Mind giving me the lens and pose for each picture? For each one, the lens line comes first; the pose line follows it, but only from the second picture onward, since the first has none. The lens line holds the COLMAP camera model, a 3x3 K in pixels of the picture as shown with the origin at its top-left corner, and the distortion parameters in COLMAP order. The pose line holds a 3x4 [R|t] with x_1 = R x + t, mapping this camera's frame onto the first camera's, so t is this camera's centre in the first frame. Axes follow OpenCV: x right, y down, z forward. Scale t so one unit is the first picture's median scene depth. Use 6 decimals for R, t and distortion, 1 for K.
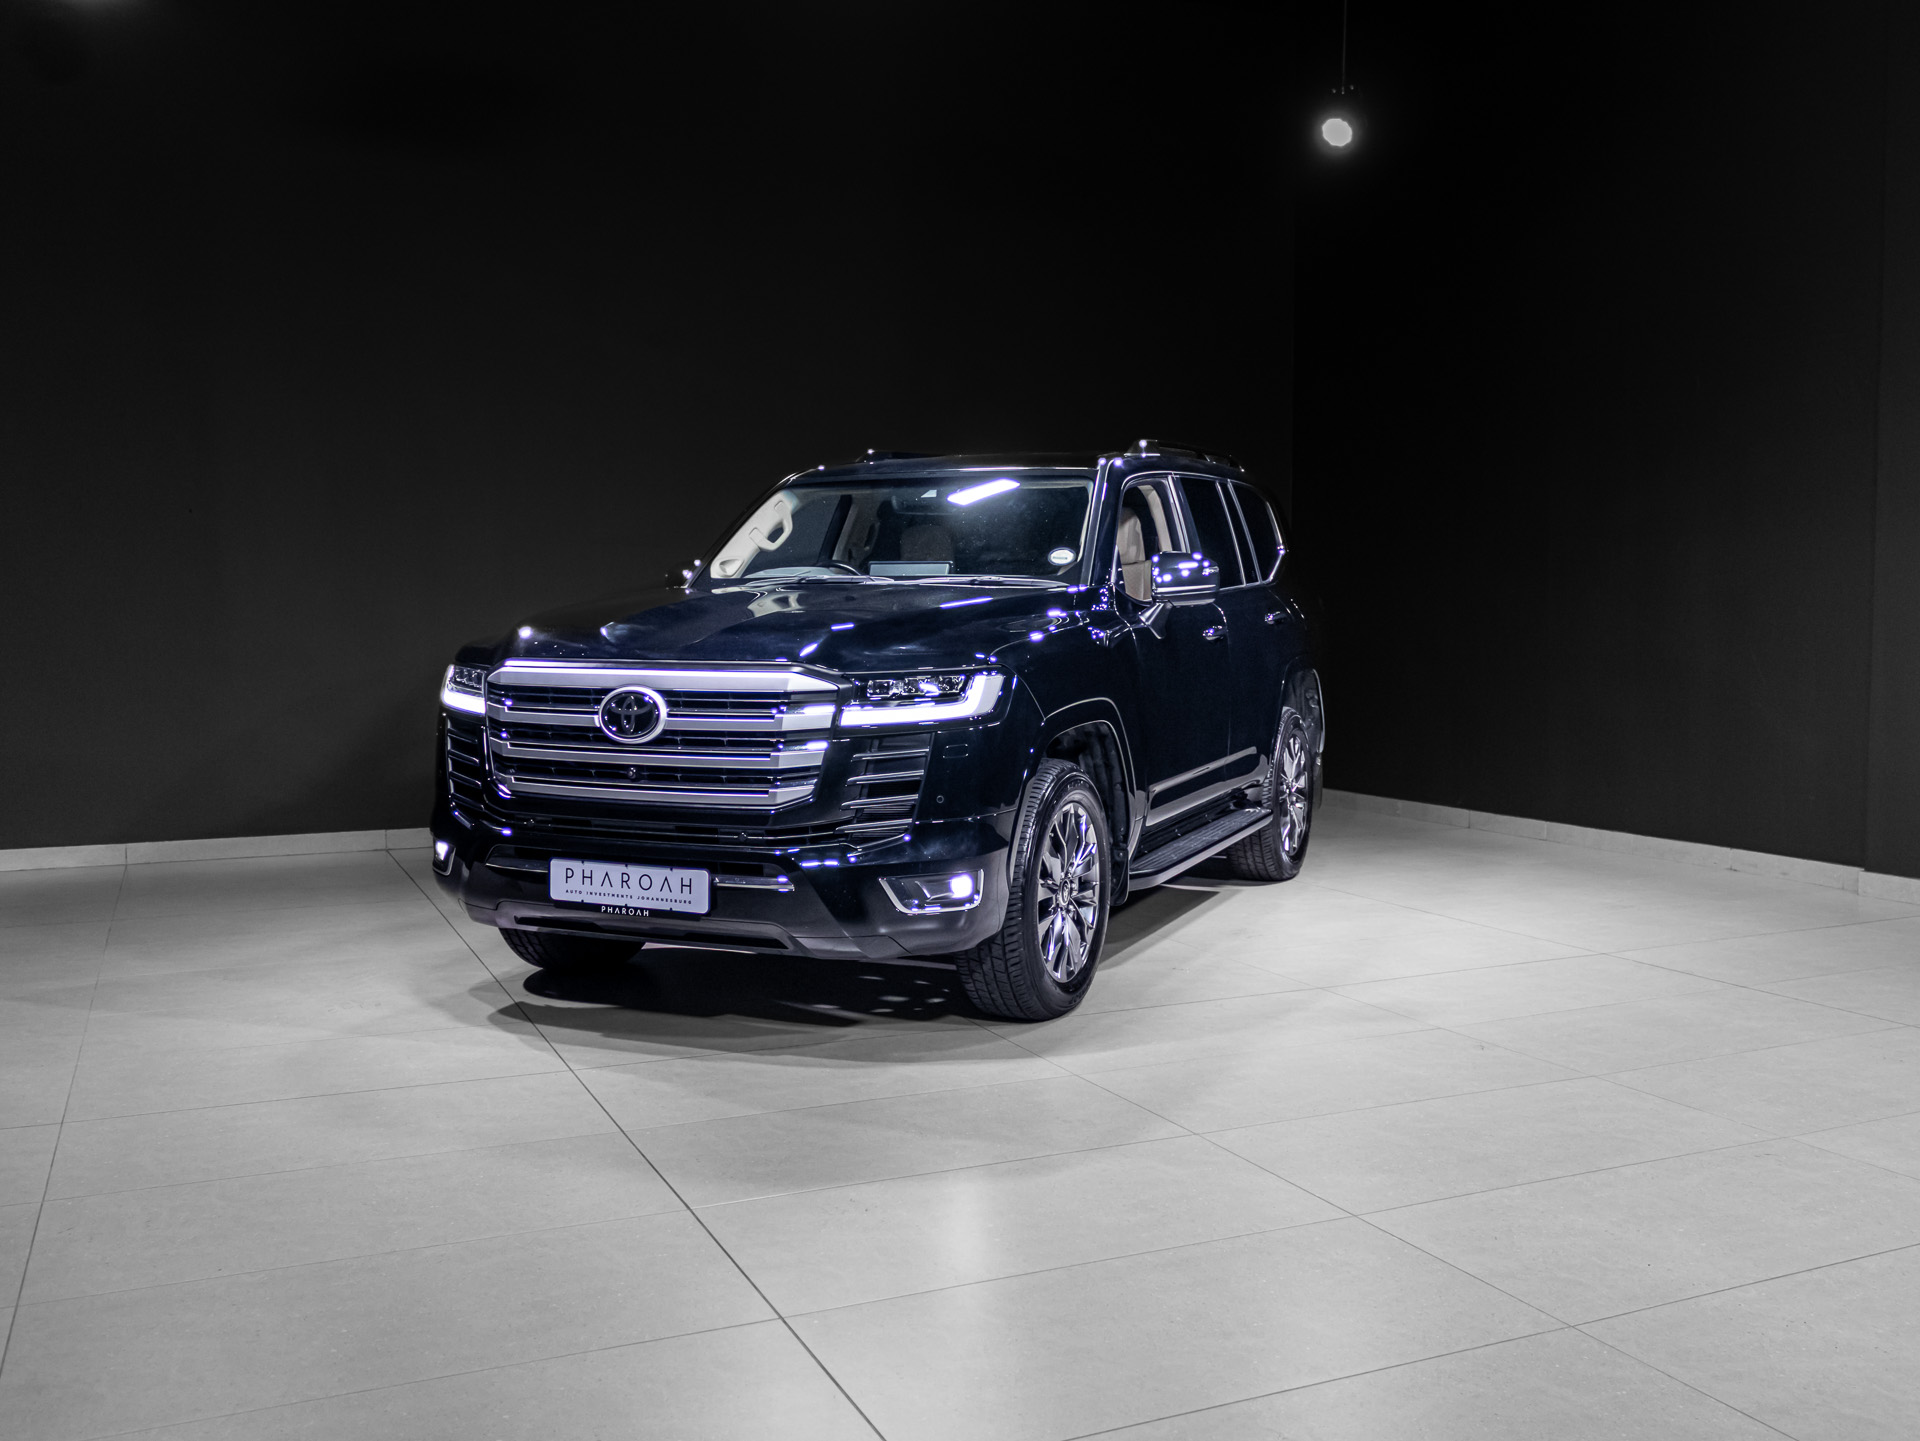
lens RADIAL K [[1736.2, 0, 967.4], [0, 1736.2, 739.3], [0, 0, 1]] dist [-0.009360, -0.009678]
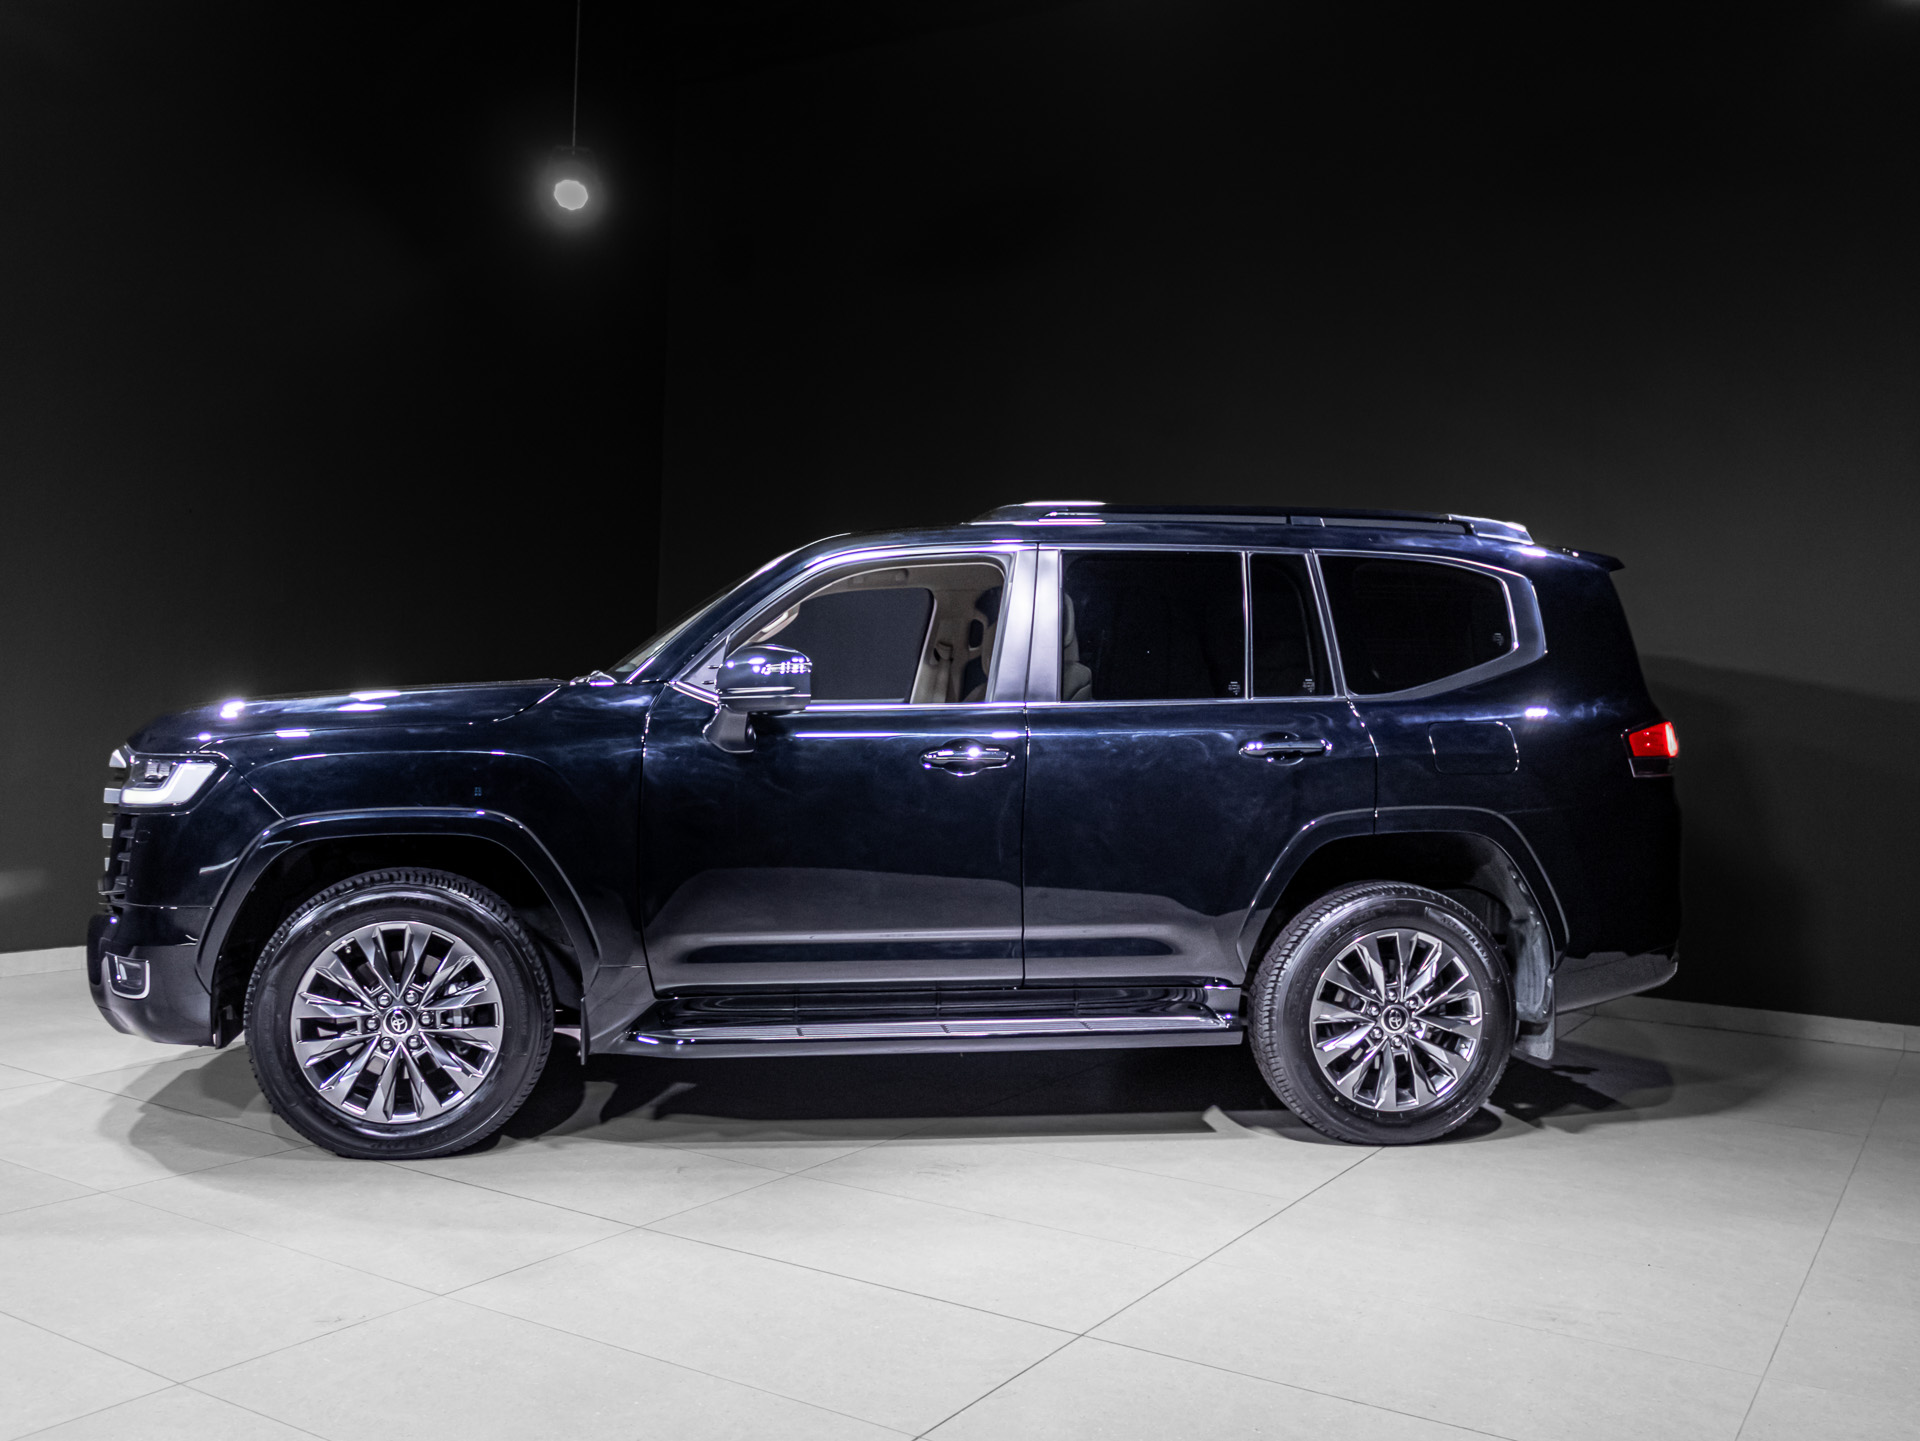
lens RADIAL K [[1703.2, 0, 960.0], [0, 1703.2, 738.8], [0, 0, 1]] dist [-0.003613, -0.019277]
pose [[0.566709, 0.039645, -0.822963, 1.006649], [-0.099533, 0.994821, -0.020617, -0.071669], [0.817884, 0.093596, 0.567720, 0.791195]]
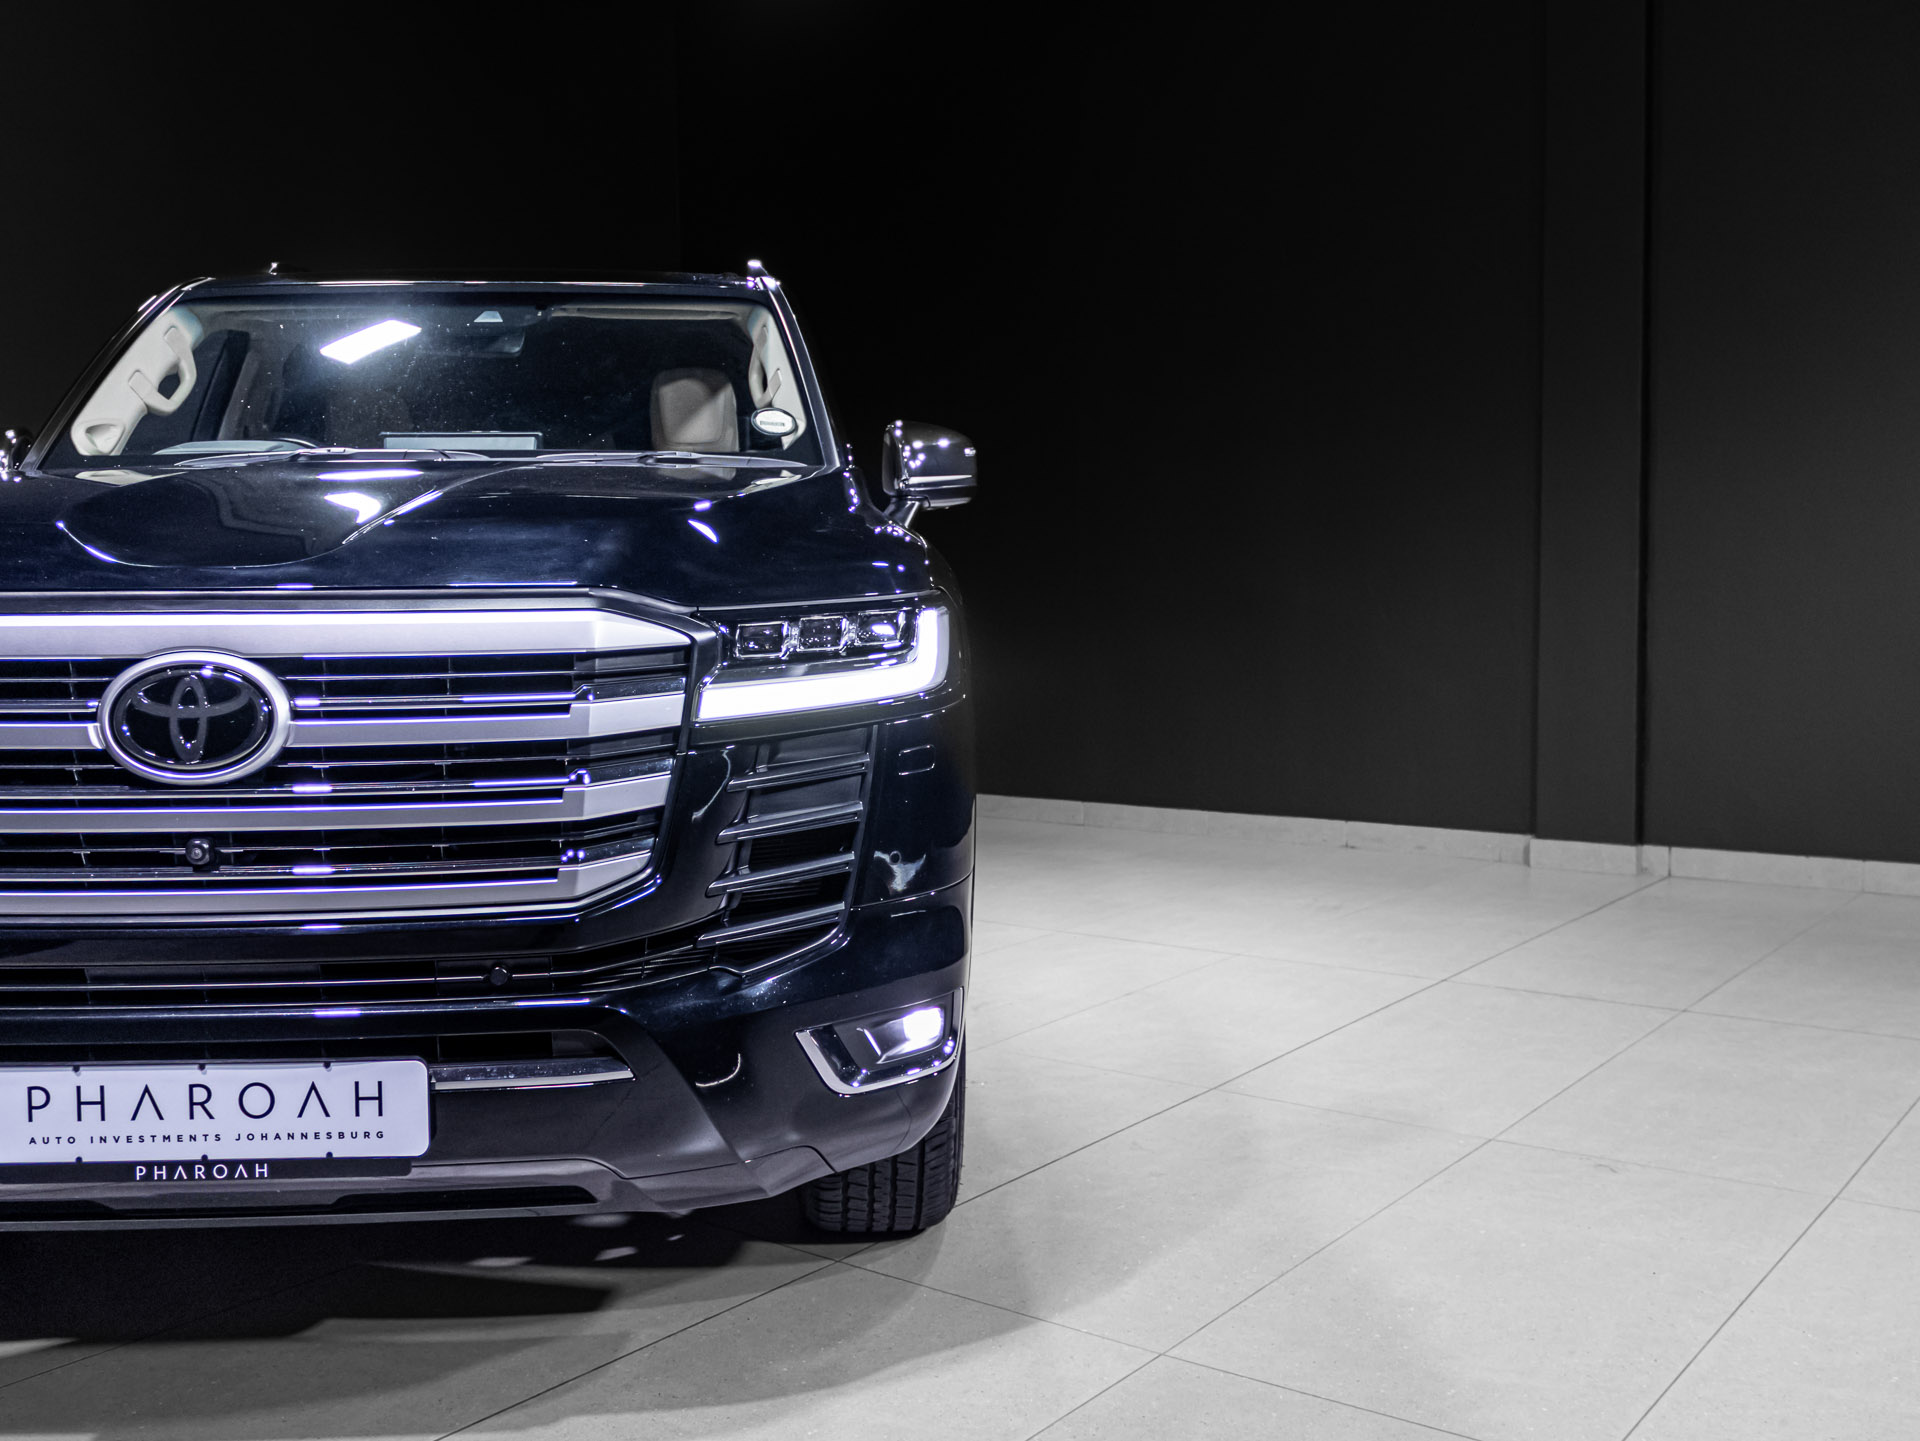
lens RADIAL K [[1852.5, 0, 913.7], [0, 1852.5, 730.5], [0, 0, 1]] dist [-0.000216, 0.001296]
pose [[0.889763, -0.047993, 0.453893, -0.240098], [0.043131, 0.998847, 0.021064, -0.012773], [-0.454381, 0.000836, 0.890807, 0.500073]]
